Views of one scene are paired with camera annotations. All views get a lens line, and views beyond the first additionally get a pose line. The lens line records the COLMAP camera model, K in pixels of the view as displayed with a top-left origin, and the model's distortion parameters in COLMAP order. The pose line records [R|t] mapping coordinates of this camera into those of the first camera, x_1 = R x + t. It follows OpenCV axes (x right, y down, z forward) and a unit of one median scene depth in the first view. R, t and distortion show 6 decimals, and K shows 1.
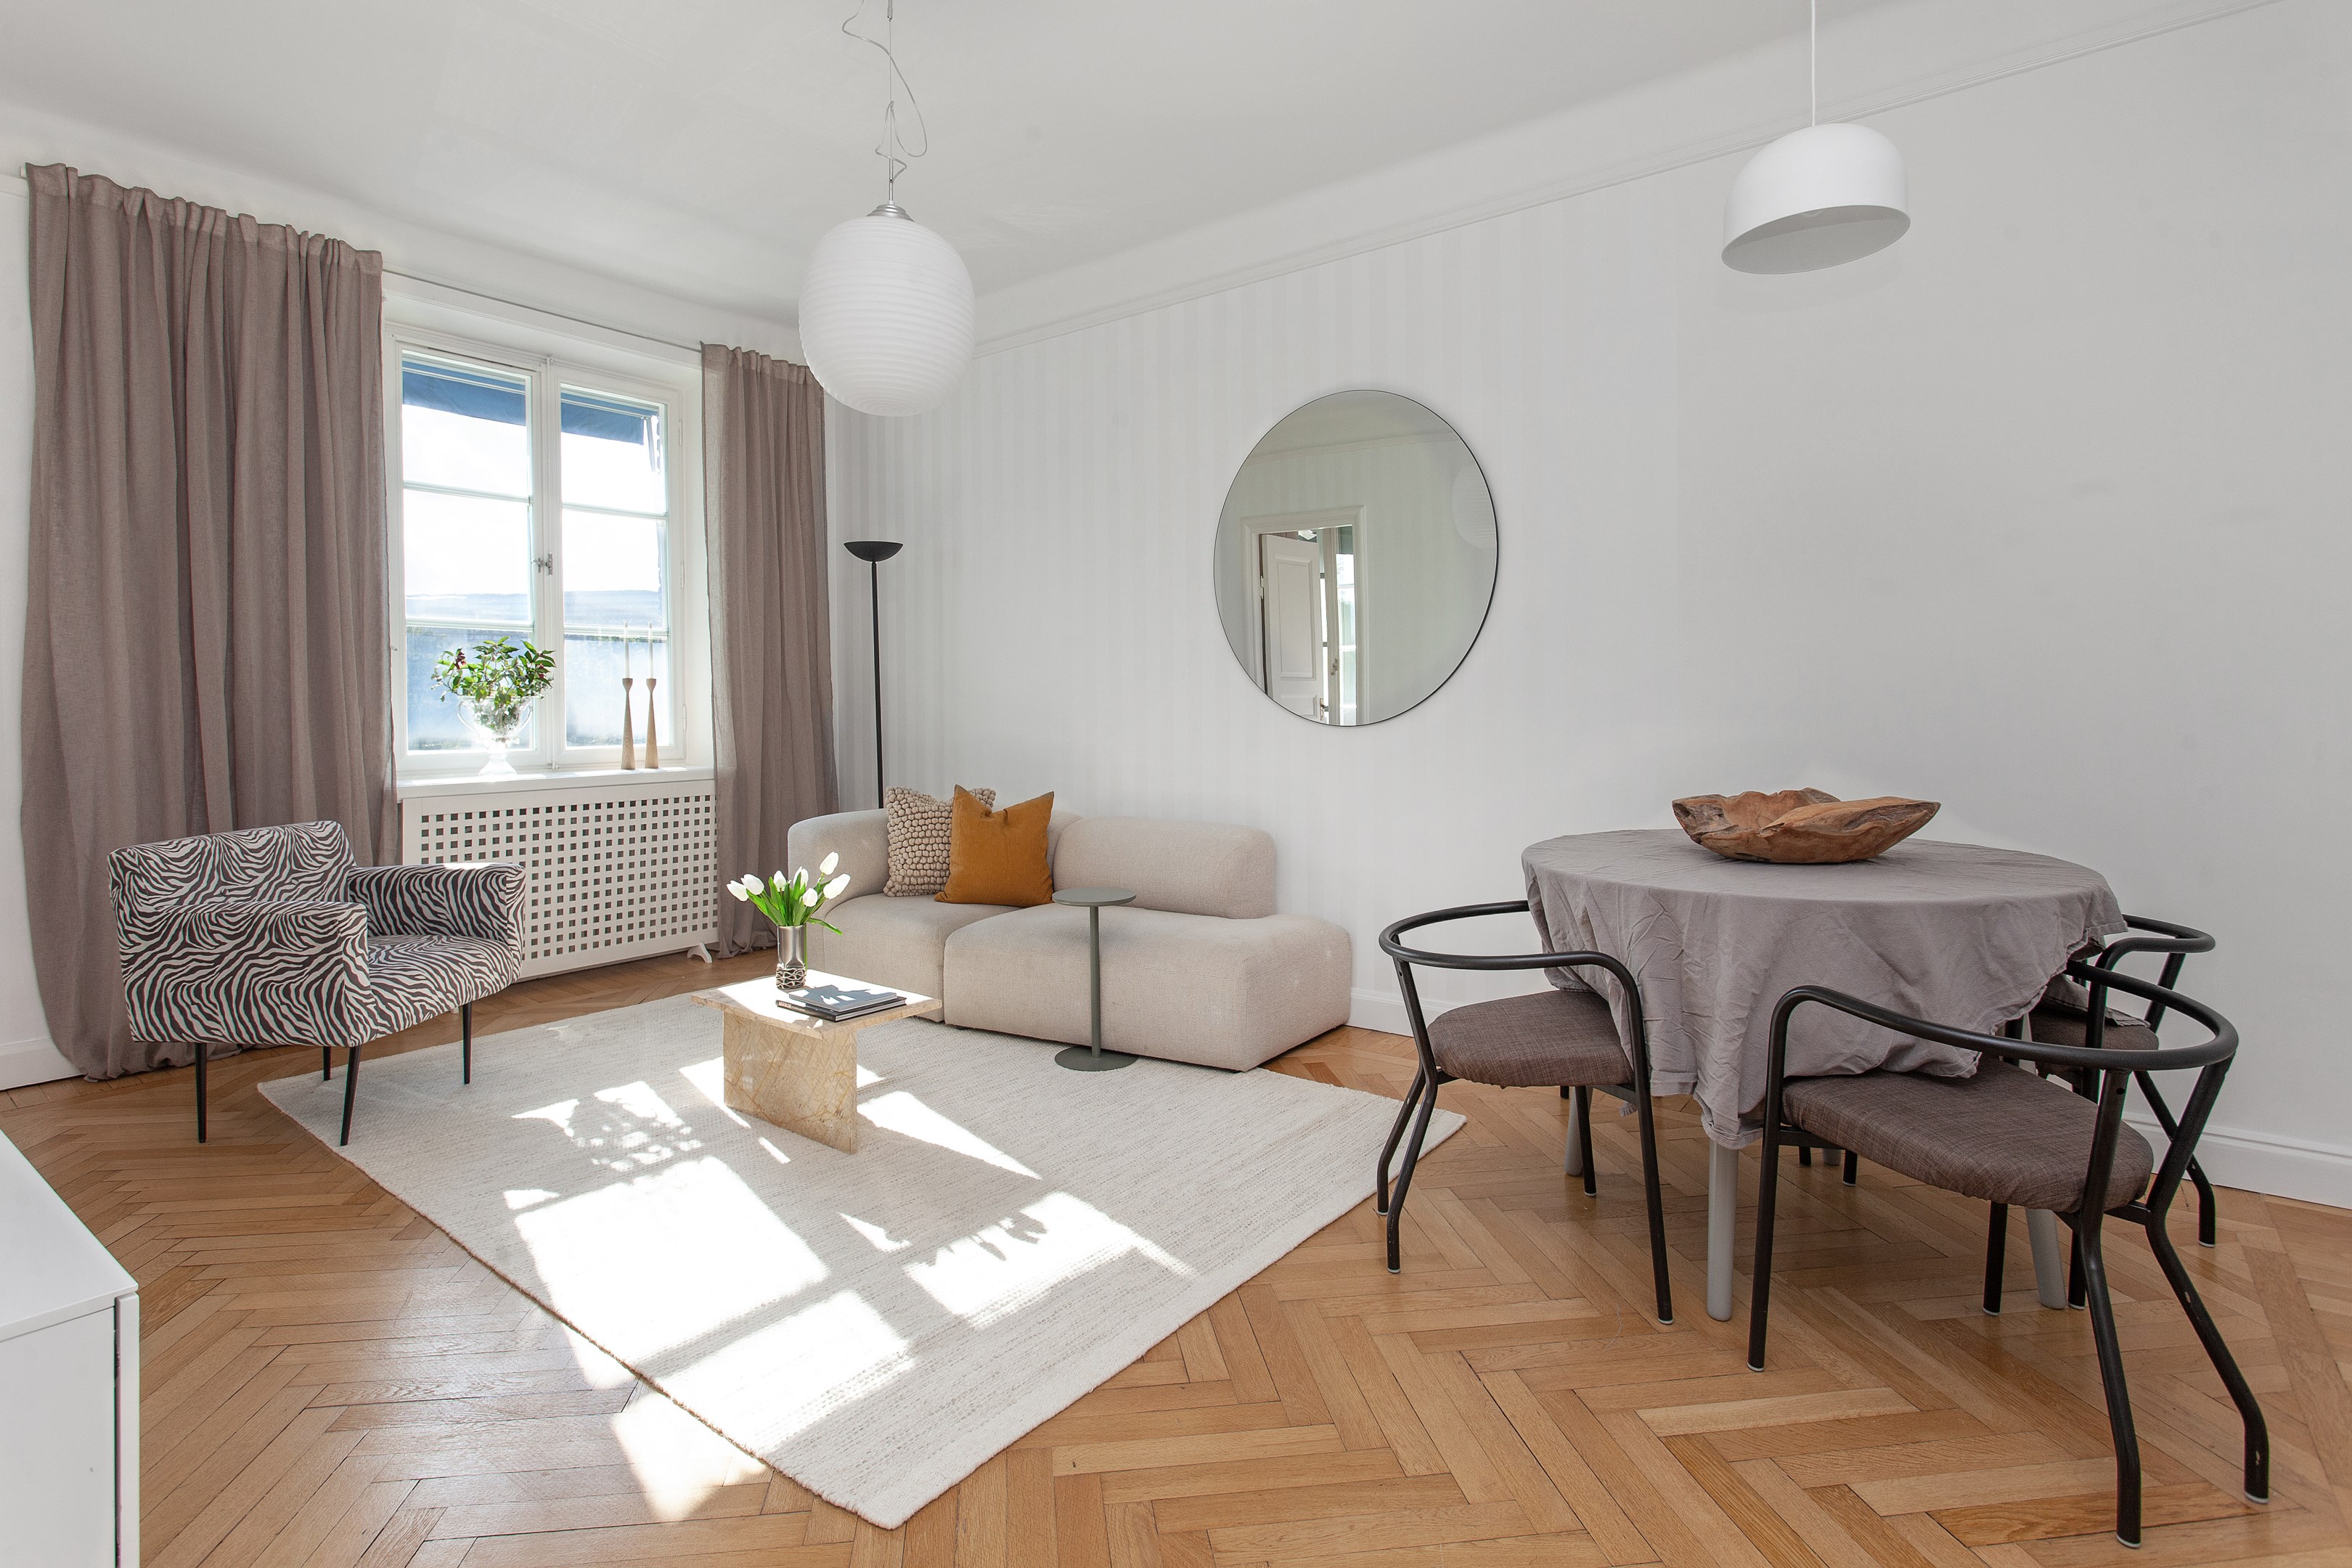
lens RADIAL K [[1235.6, 0, 1060.4], [0, 1235.6, 711.6], [0, 0, 1]] dist [-0.000986, 0.000673]
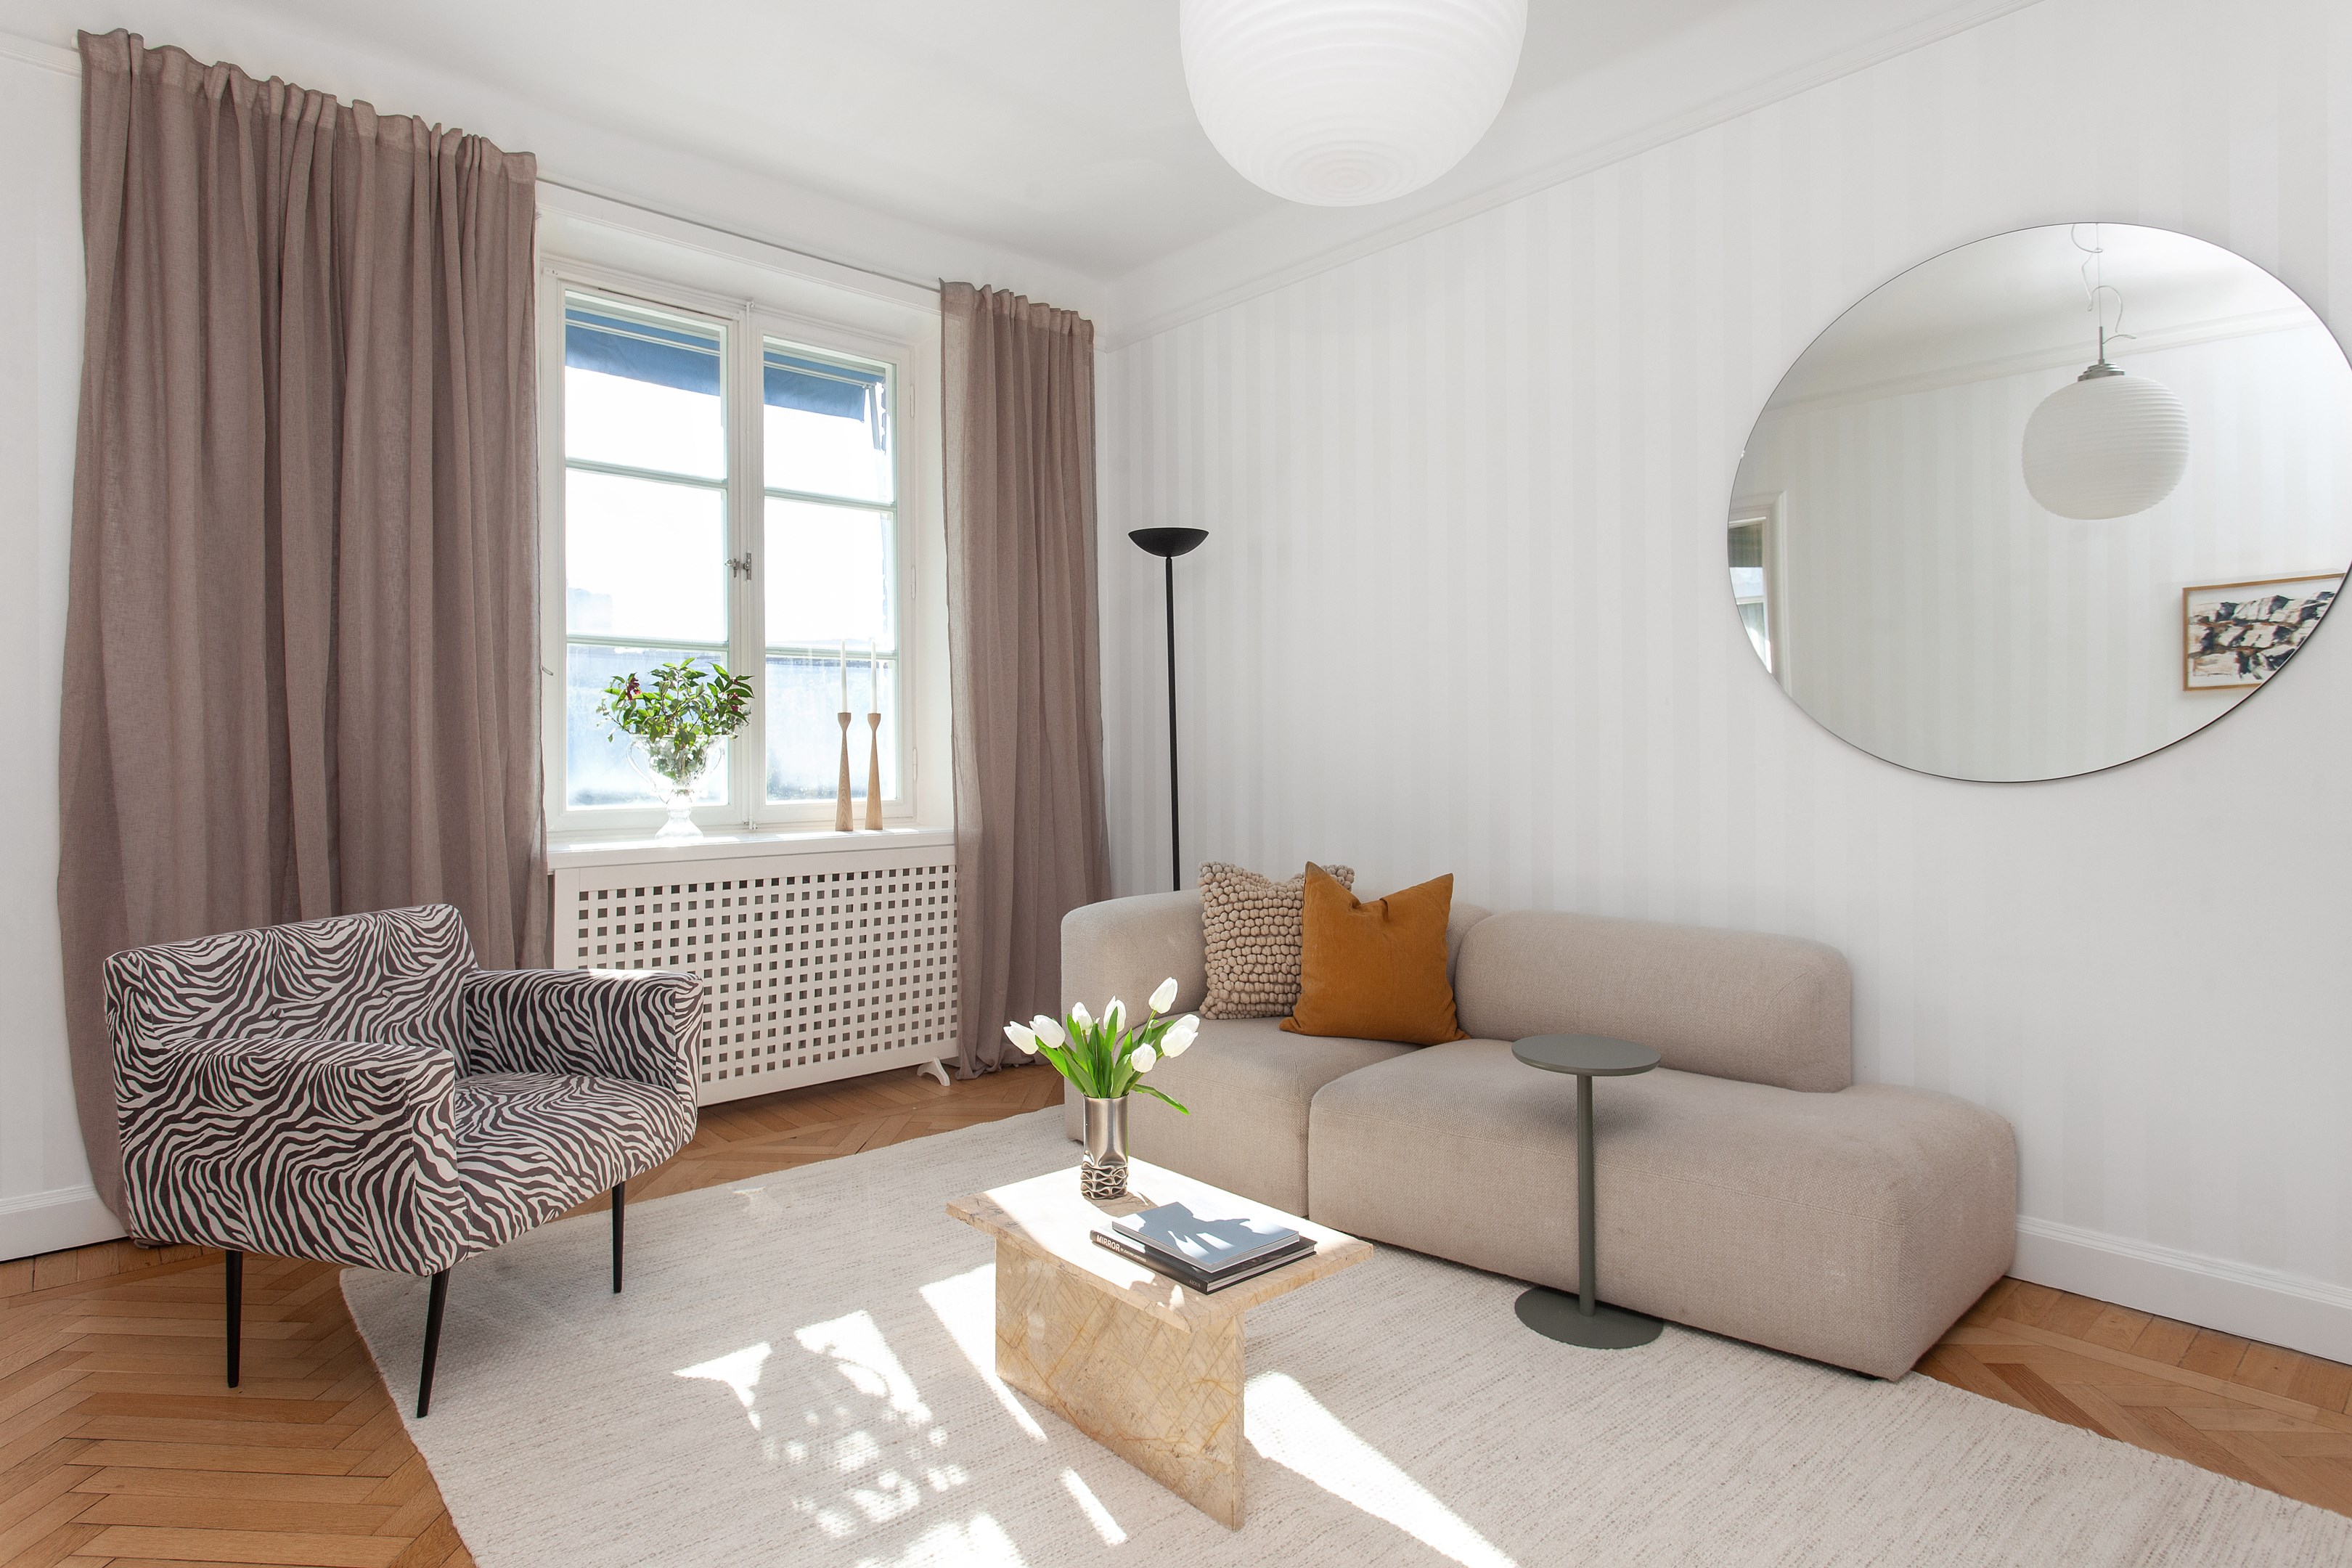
lens RADIAL K [[1298.7, 0, 1182.0], [0, 1298.7, 736.8], [0, 0, 1]] dist [-0.001276, -0.000735]
pose [[0.996870, 0.001481, -0.079043, -0.086562], [-0.002872, 0.999843, -0.017491, 0.001913], [0.079005, 0.017663, 0.996718, 0.237059]]
